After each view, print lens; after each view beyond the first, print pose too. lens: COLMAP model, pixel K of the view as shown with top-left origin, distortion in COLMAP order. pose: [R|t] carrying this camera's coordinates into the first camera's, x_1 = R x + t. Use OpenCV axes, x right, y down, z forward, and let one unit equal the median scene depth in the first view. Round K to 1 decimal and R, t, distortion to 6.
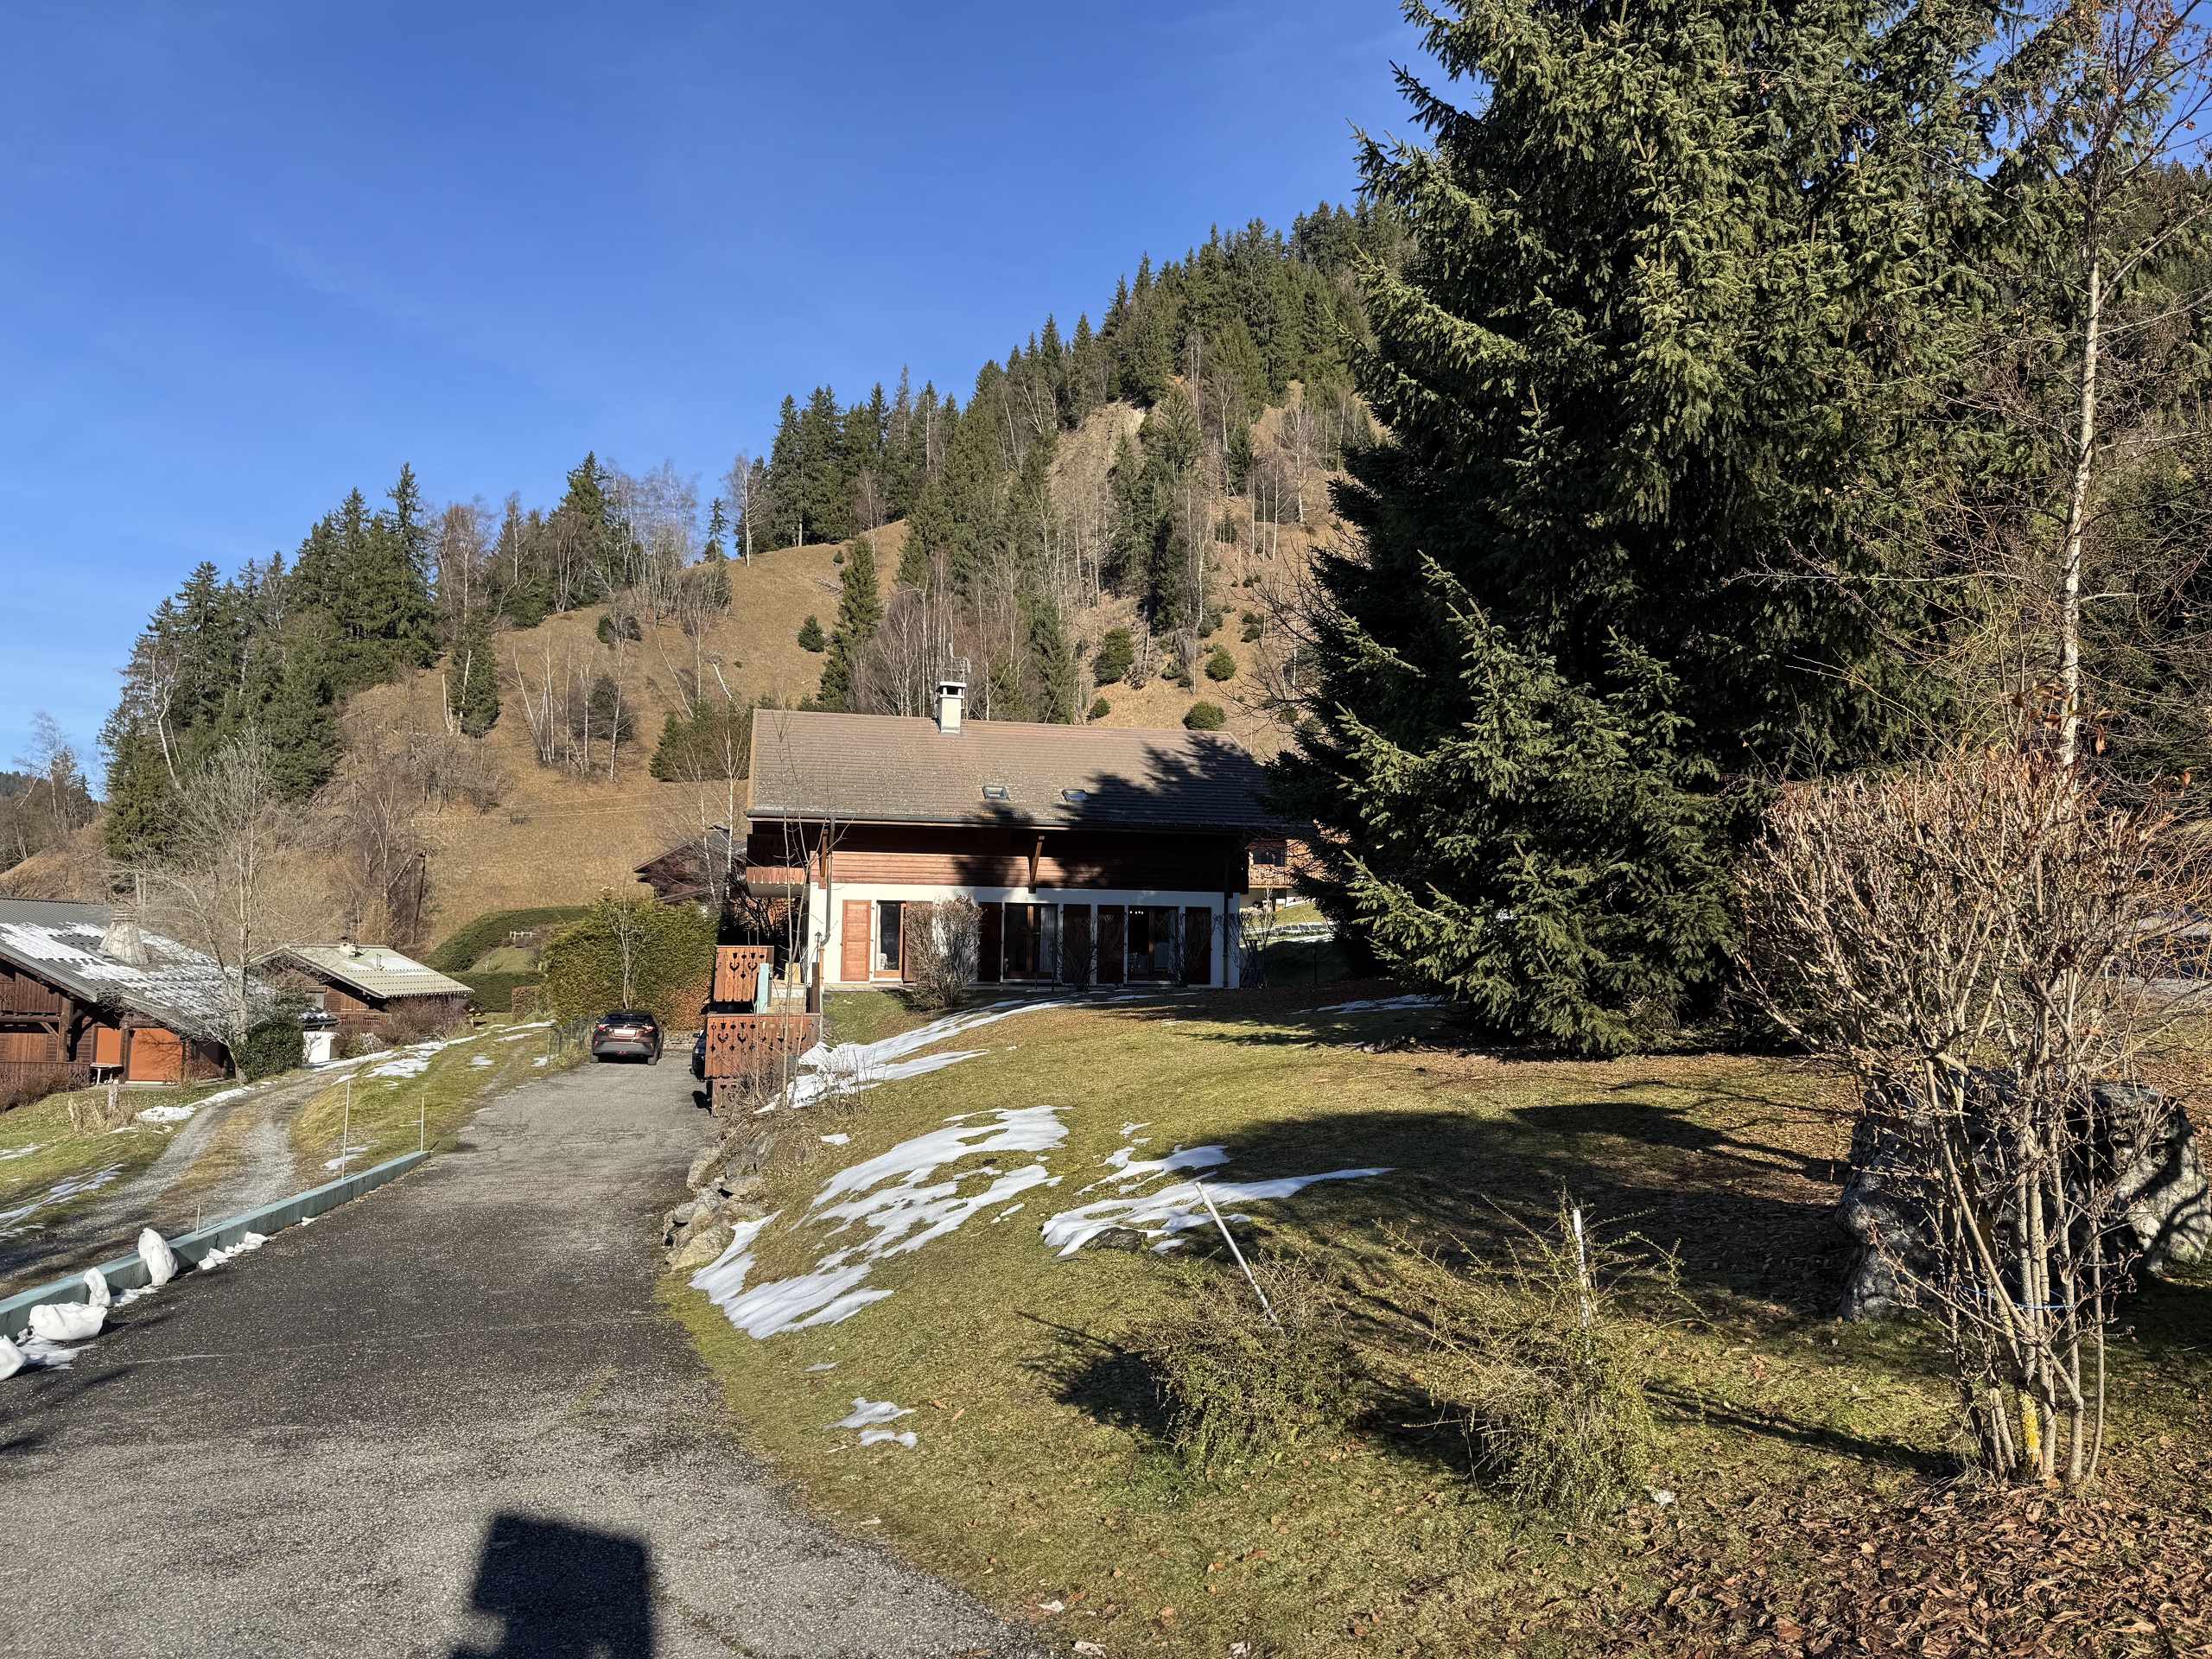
lens RADIAL K [[1574.9, 0, 1108.1], [0, 1574.9, 765.6], [0, 0, 1]] dist [-0.001757, -0.041468]
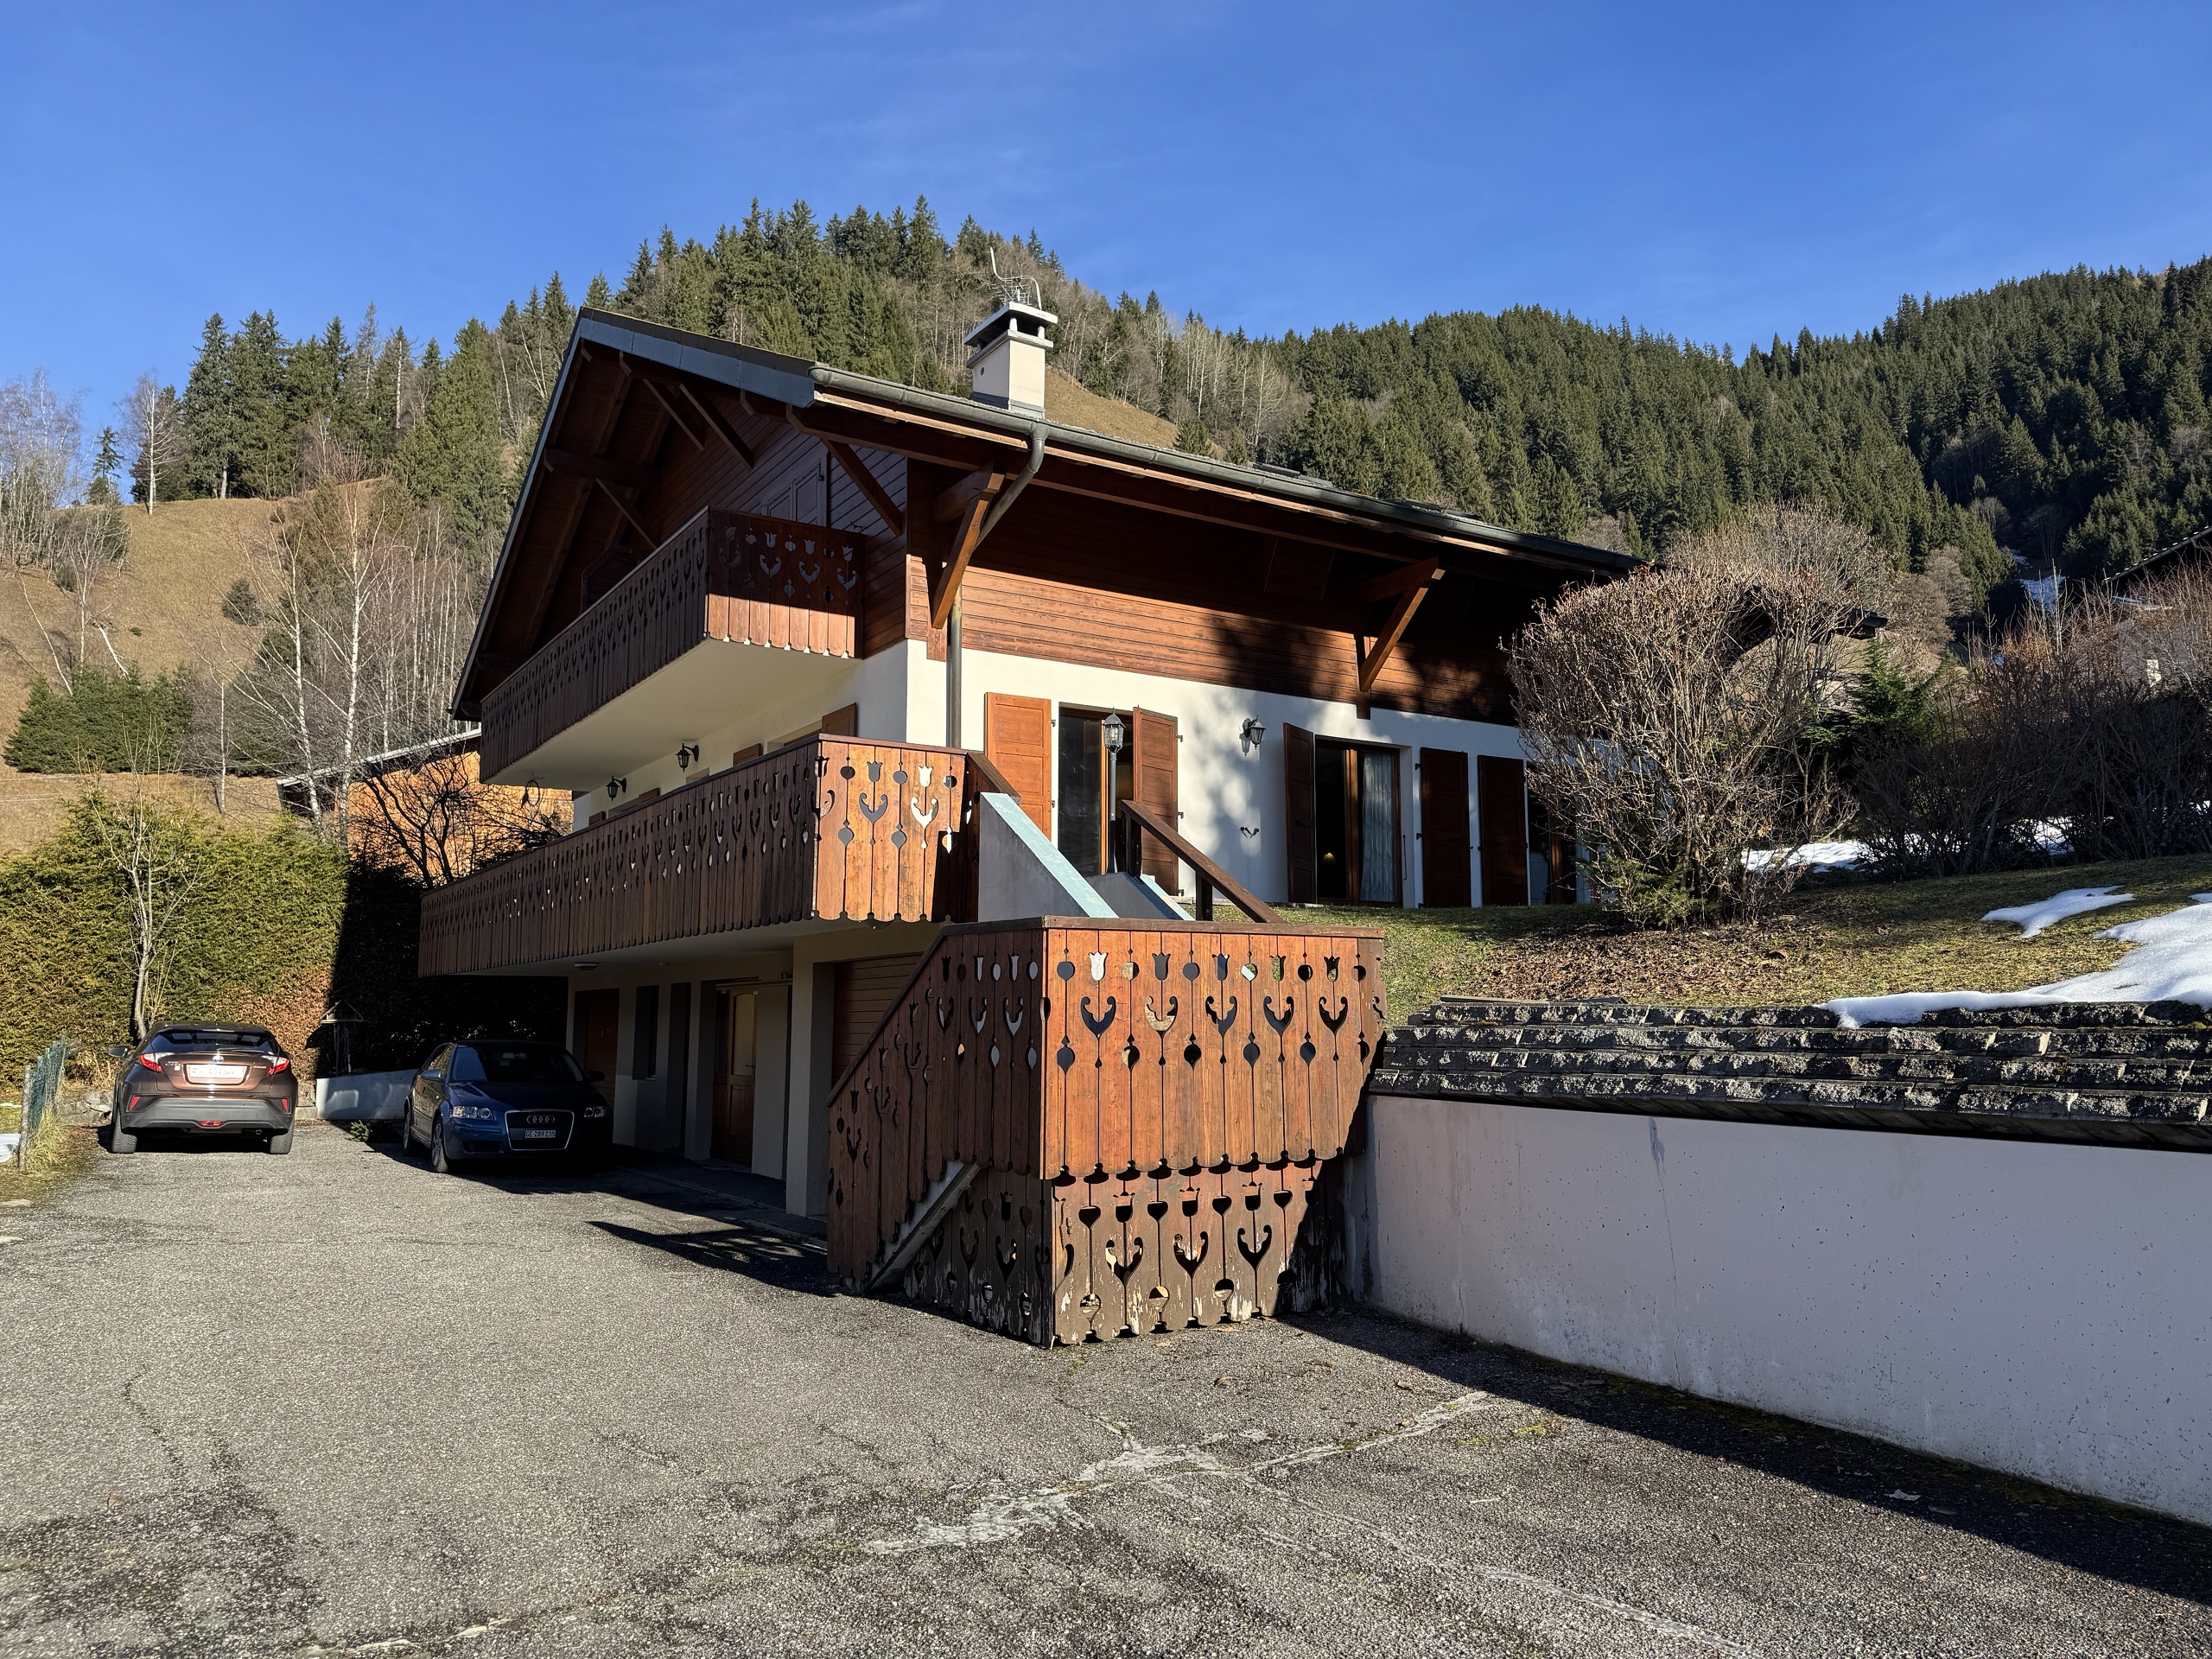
lens RADIAL K [[1574.9, 0, 1108.1], [0, 1574.9, 765.6], [0, 0, 1]] dist [-0.001757, -0.041468]
pose [[0.935477, 0.044930, 0.350519, -0.050311], [-0.028473, 0.998243, -0.051968, 0.022474], [-0.352238, 0.038635, 0.935113, 0.116213]]
